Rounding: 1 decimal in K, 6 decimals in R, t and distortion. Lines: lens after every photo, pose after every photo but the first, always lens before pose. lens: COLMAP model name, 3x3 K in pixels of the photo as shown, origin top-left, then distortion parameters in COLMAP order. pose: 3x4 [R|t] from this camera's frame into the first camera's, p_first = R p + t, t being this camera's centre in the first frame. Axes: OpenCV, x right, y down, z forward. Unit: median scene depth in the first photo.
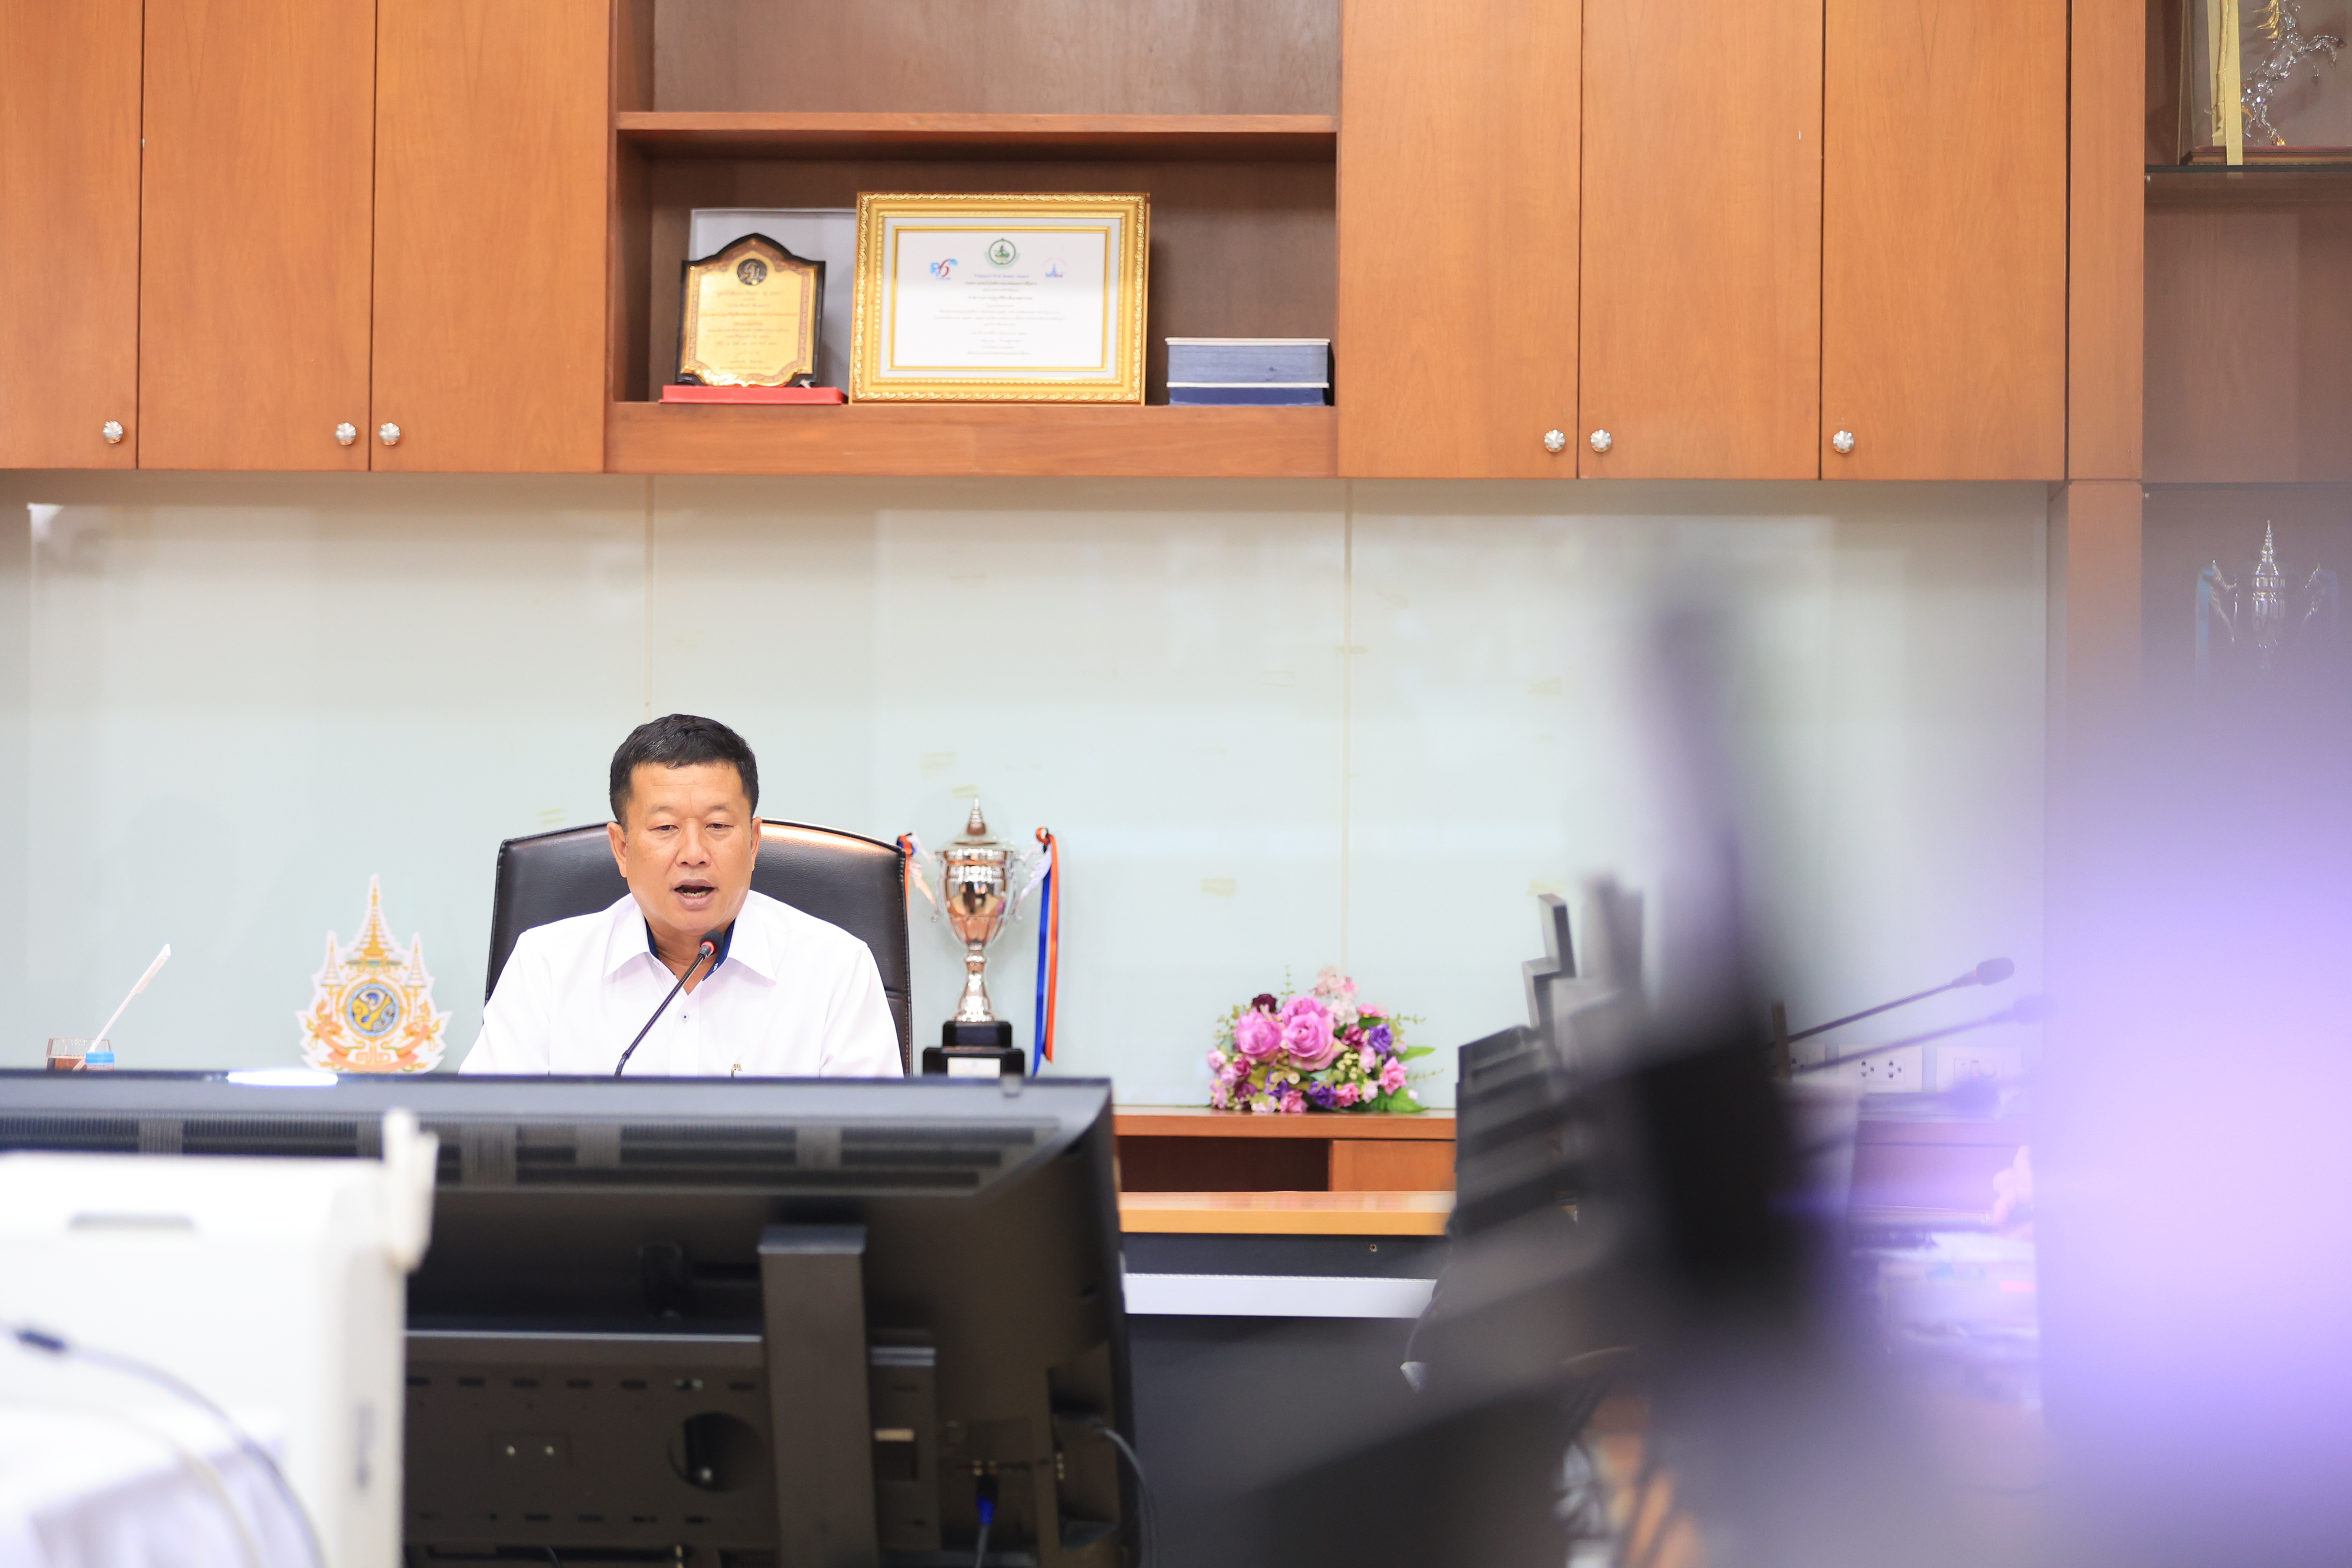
lens RADIAL K [[6622.5, 0, 1175.7], [0, 6622.5, 787.7], [0, 0, 1]] dist [0.010020, 0.197638]
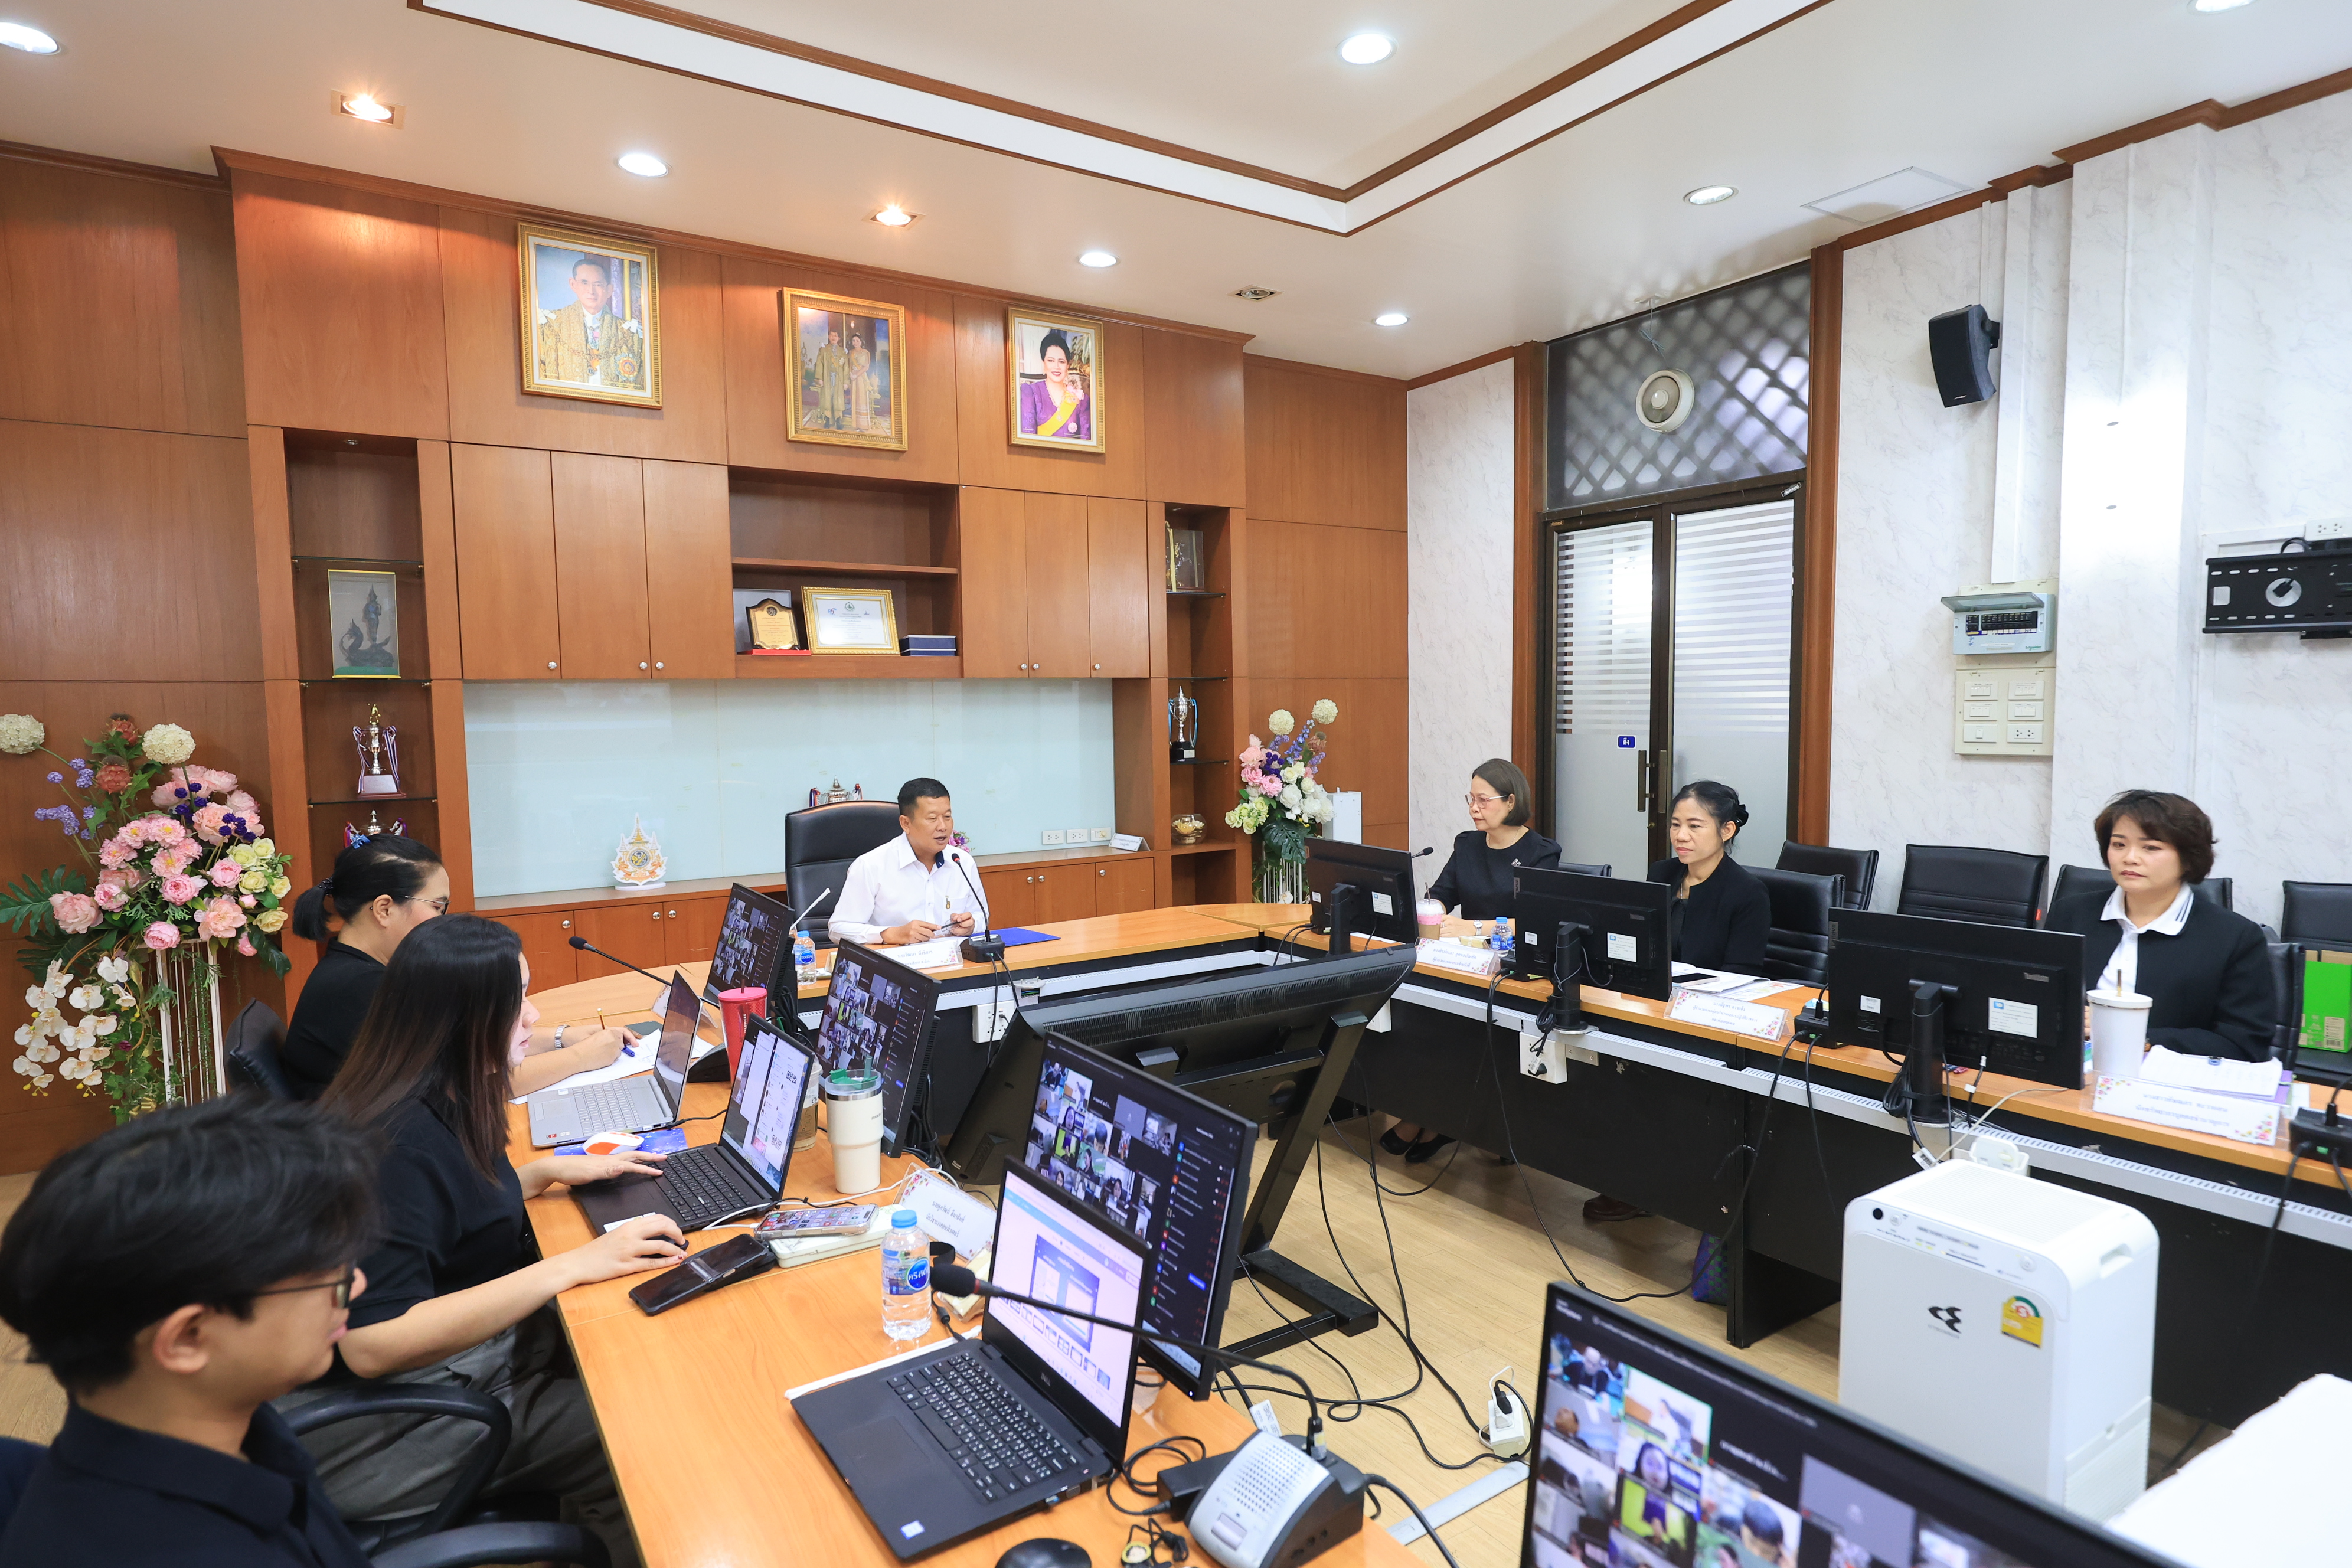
lens RADIAL K [[1273.2, 0, 1189.7], [0, 1273.2, 789.6], [0, 0, 1]] dist [0.002430, -0.001144]
pose [[0.802378, -0.063516, 0.593427, -0.263704], [0.011293, 0.995759, 0.091309, -0.047160], [-0.596710, -0.066563, 0.799692, 0.405445]]
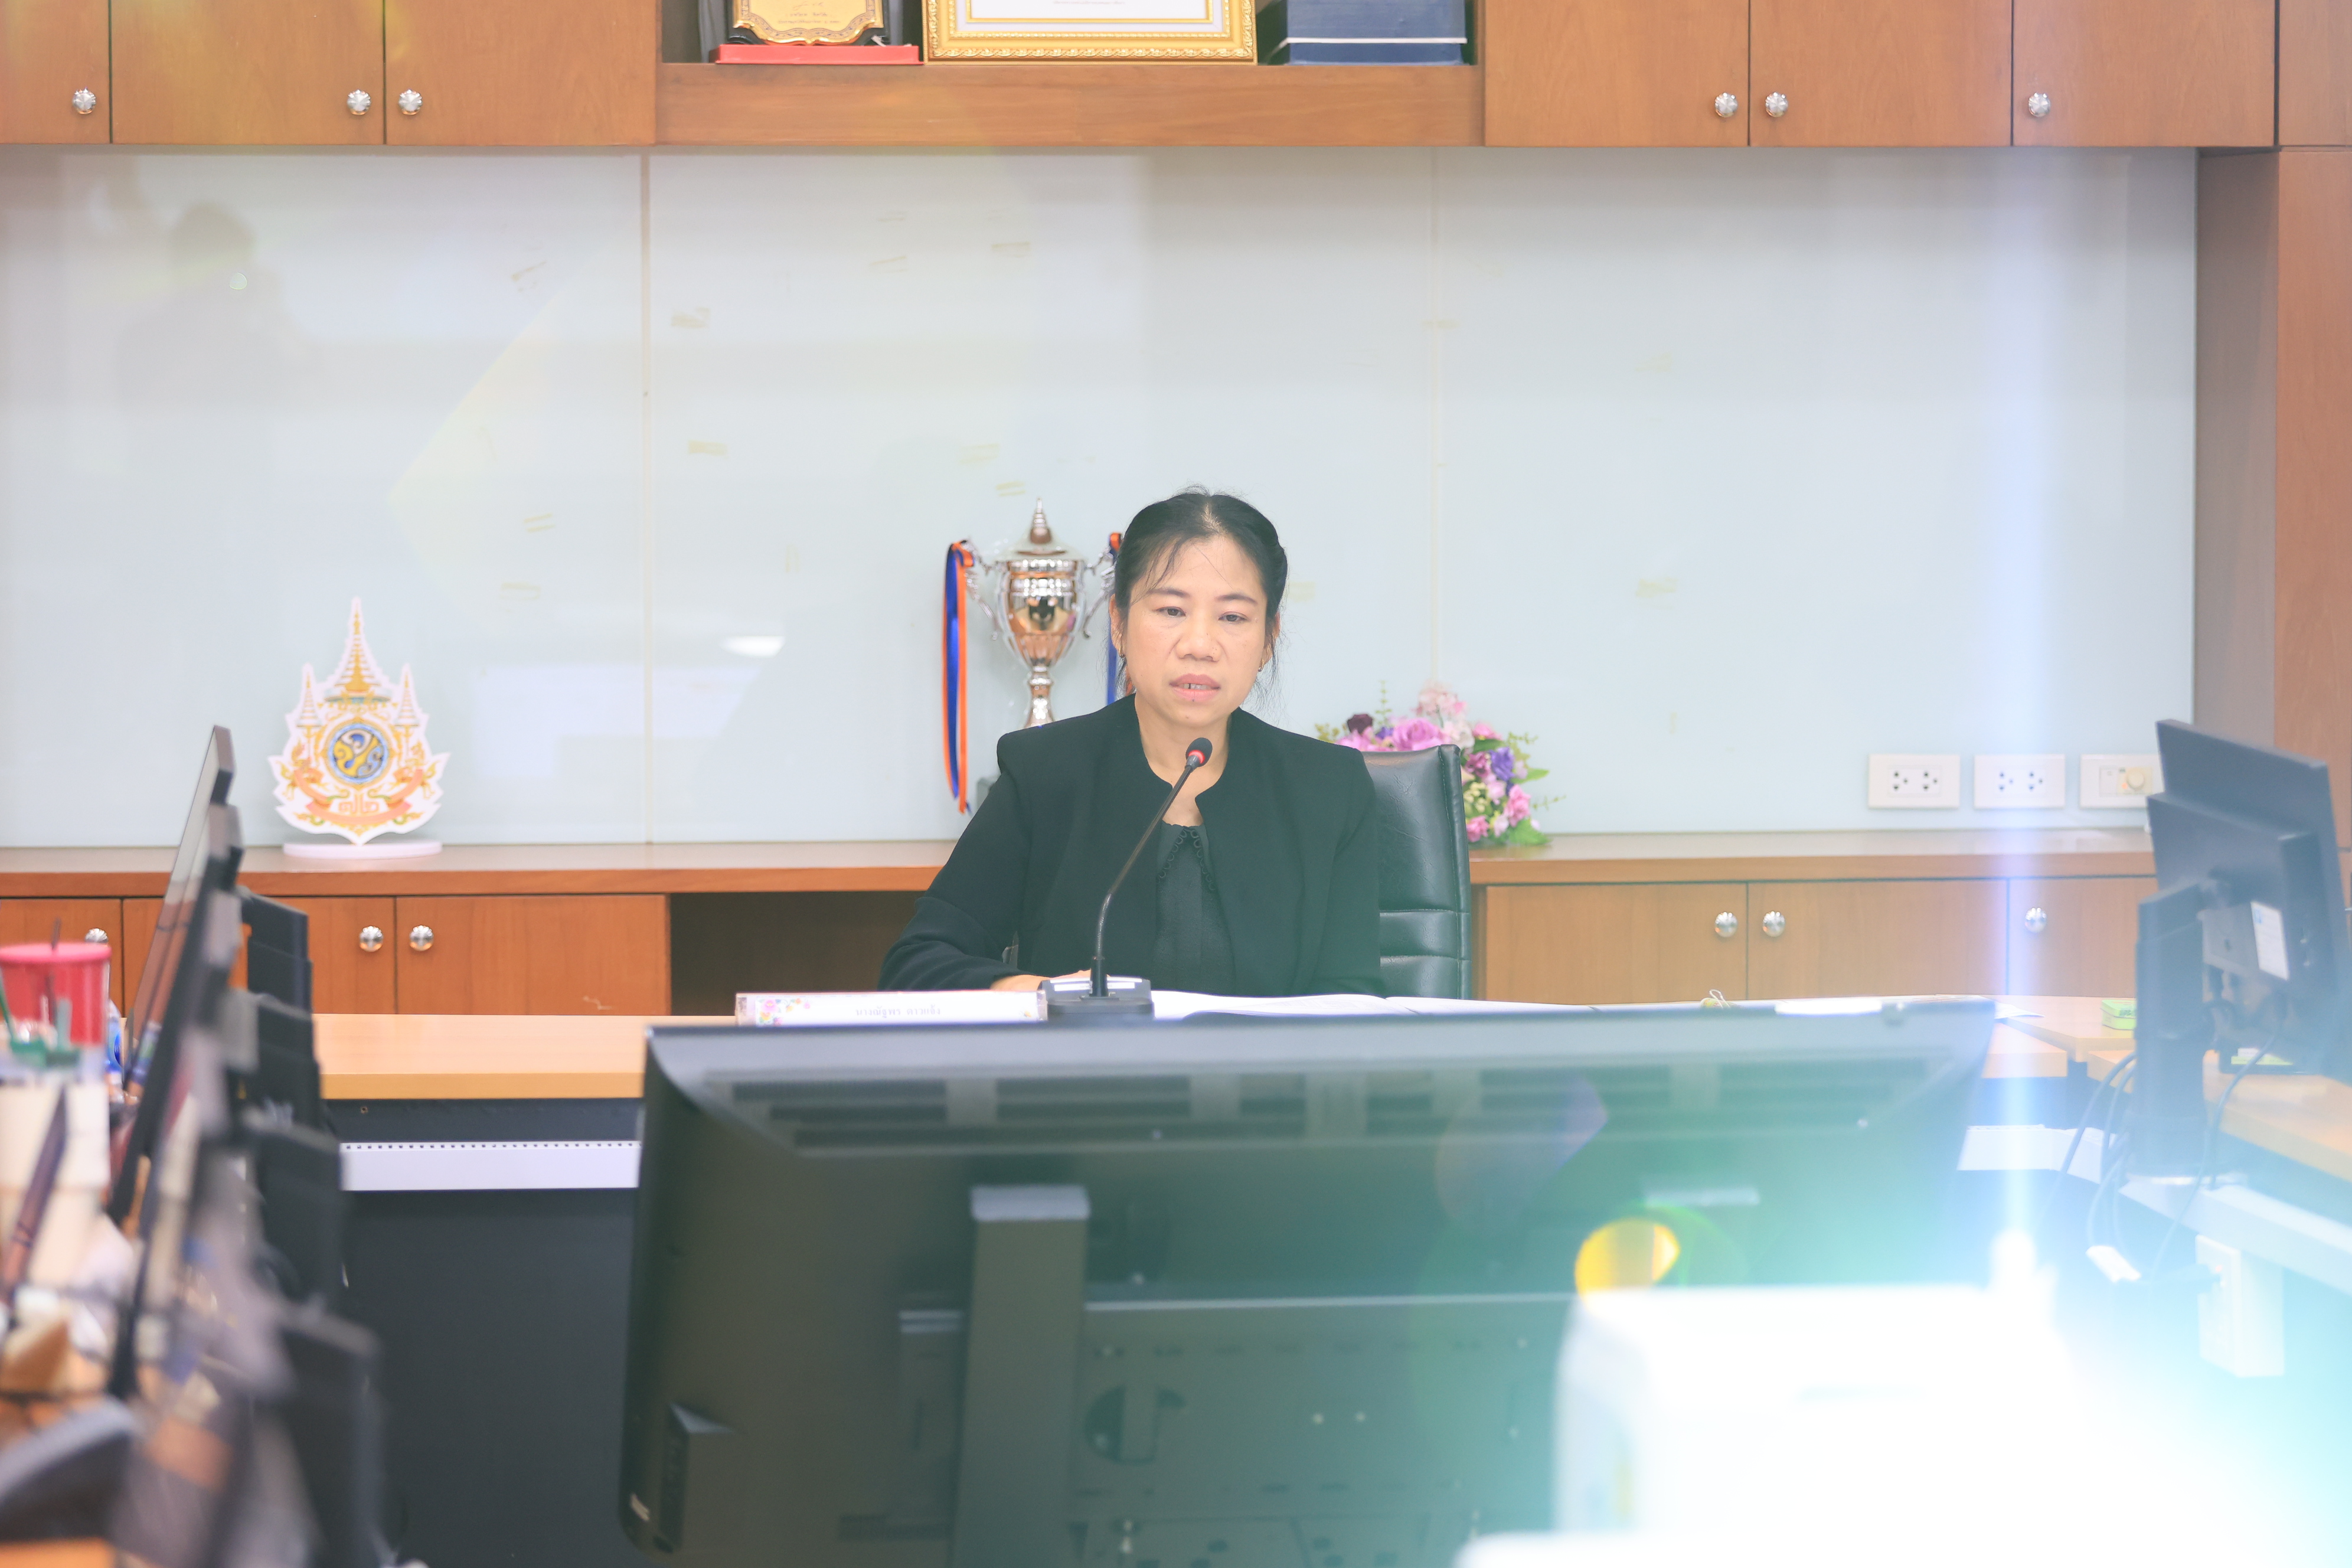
lens RADIAL K [[7627.9, 0, 1176.0], [0, 7627.9, 784.0], [0, 0, 1]] dist [0.042385, -1.662068]
pose [[0.982235, -0.023998, 0.186112, -0.205626], [0.007274, 0.995912, 0.090031, -0.053037], [-0.187512, -0.087077, 0.978395, -0.005625]]
